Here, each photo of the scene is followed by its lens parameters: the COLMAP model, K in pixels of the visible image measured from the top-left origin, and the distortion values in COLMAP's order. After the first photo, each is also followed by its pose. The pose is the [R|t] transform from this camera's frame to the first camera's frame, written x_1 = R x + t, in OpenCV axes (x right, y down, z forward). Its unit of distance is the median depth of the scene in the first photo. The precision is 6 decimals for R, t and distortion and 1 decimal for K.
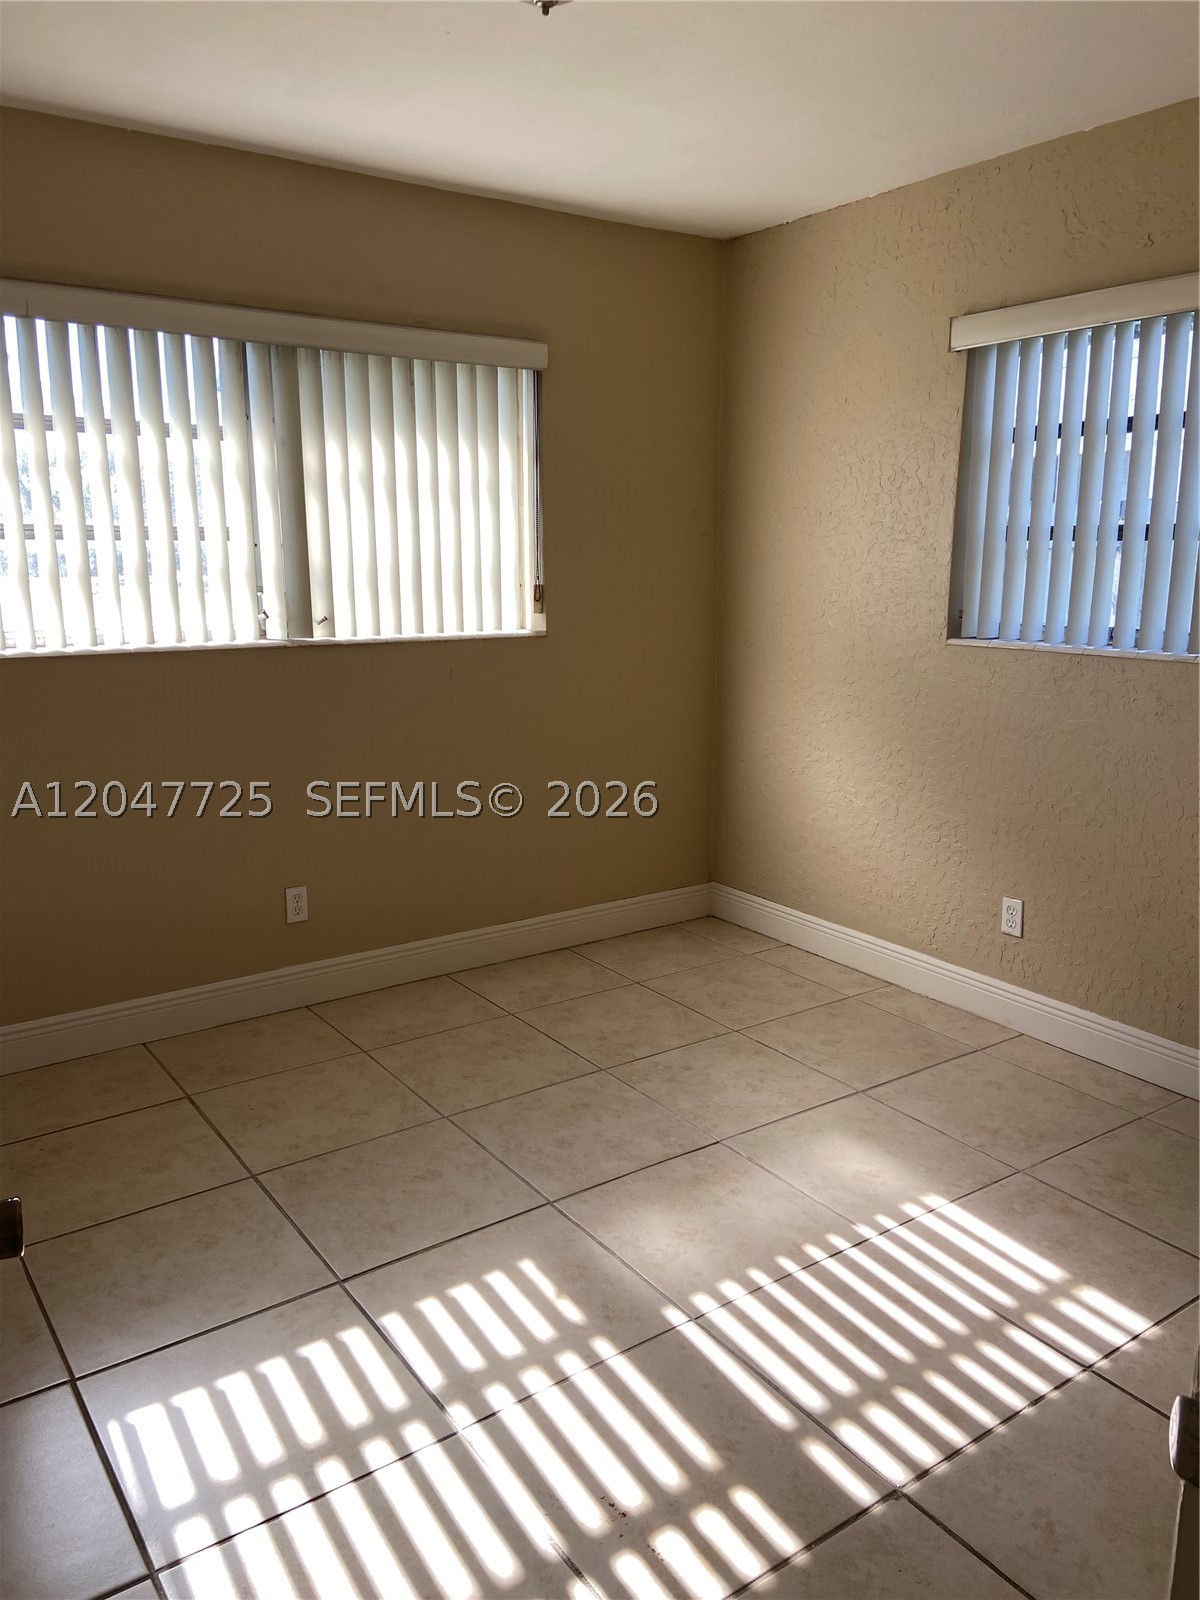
lens RADIAL K [[1202.4, 0, 574.9], [0, 1202.4, 837.5], [0, 0, 1]] dist [0.067091, -0.049714]
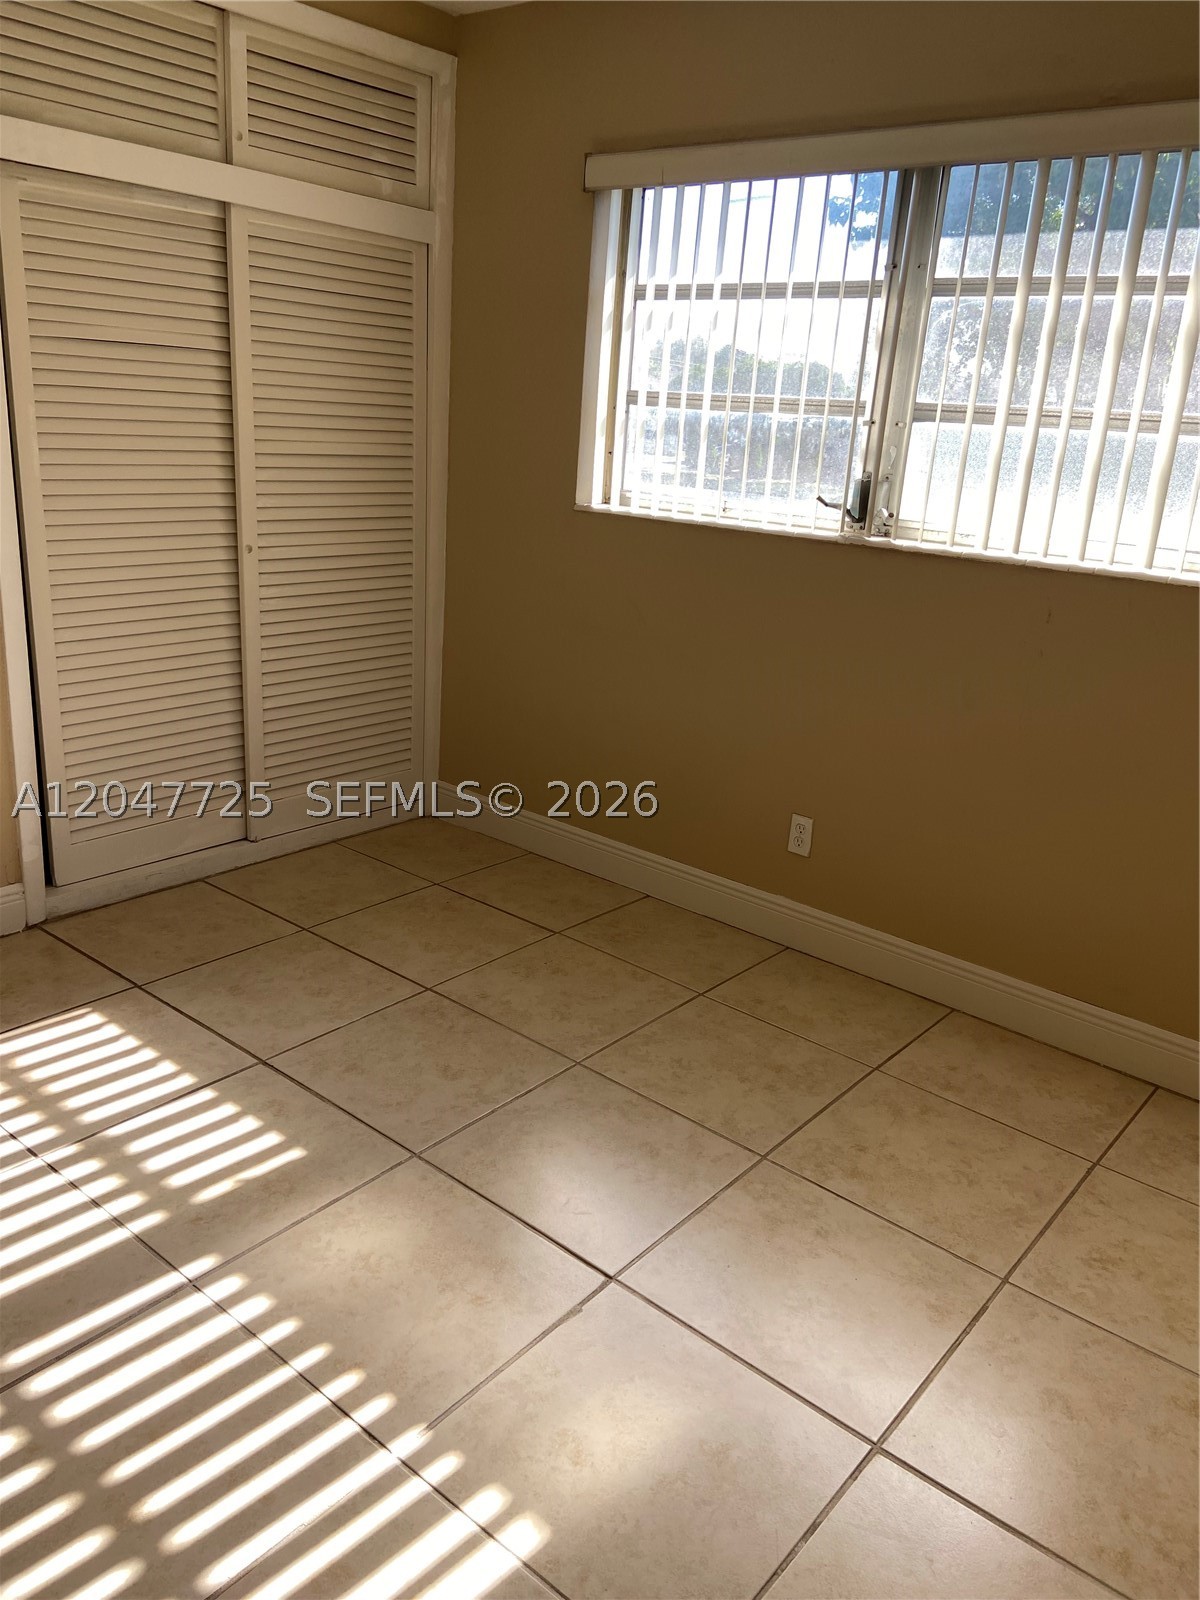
lens RADIAL K [[1202.4, 0, 596.1], [0, 1202.4, 798.5], [0, 0, 1]] dist [0.067091, -0.049714]
pose [[0.270071, 0.311728, -0.910982, 0.601134], [-0.300014, 0.926282, 0.228020, -0.144114], [0.914906, 0.211726, 0.343685, 0.622982]]
